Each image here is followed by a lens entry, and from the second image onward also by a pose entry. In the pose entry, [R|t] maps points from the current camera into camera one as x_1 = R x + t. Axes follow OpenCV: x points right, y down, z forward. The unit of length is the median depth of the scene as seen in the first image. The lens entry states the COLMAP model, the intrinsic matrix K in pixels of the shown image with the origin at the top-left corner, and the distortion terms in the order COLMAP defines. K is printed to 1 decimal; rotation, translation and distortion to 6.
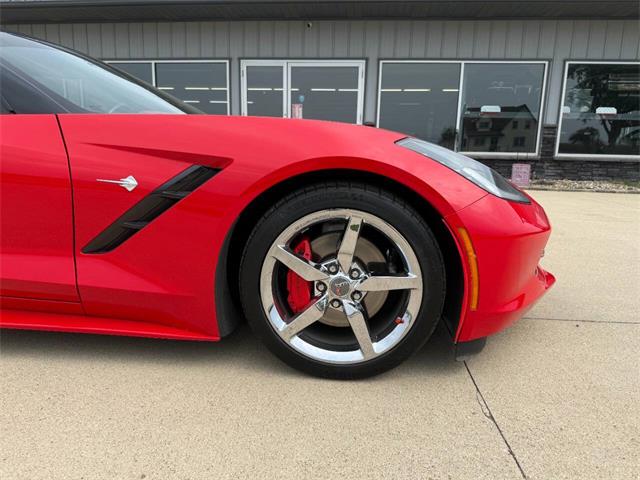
lens RADIAL K [[458.4, 0, 320.9], [0, 458.4, 239.5], [0, 0, 1]] dist [-0.004829, -0.005945]
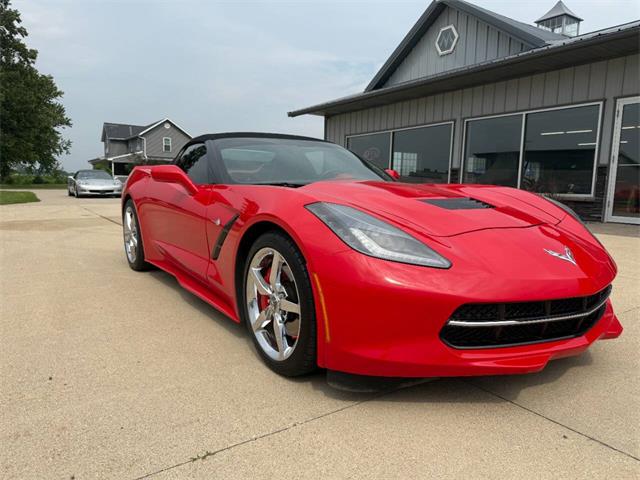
lens RADIAL K [[458.4, 0, 320.9], [0, 458.4, 239.5], [0, 0, 1]] dist [-0.004829, -0.005945]
pose [[0.621085, 0.084529, -0.779172, 0.189999], [-0.157796, 0.987295, -0.018673, -0.013145], [0.767694, 0.134548, 0.626533, 0.033066]]
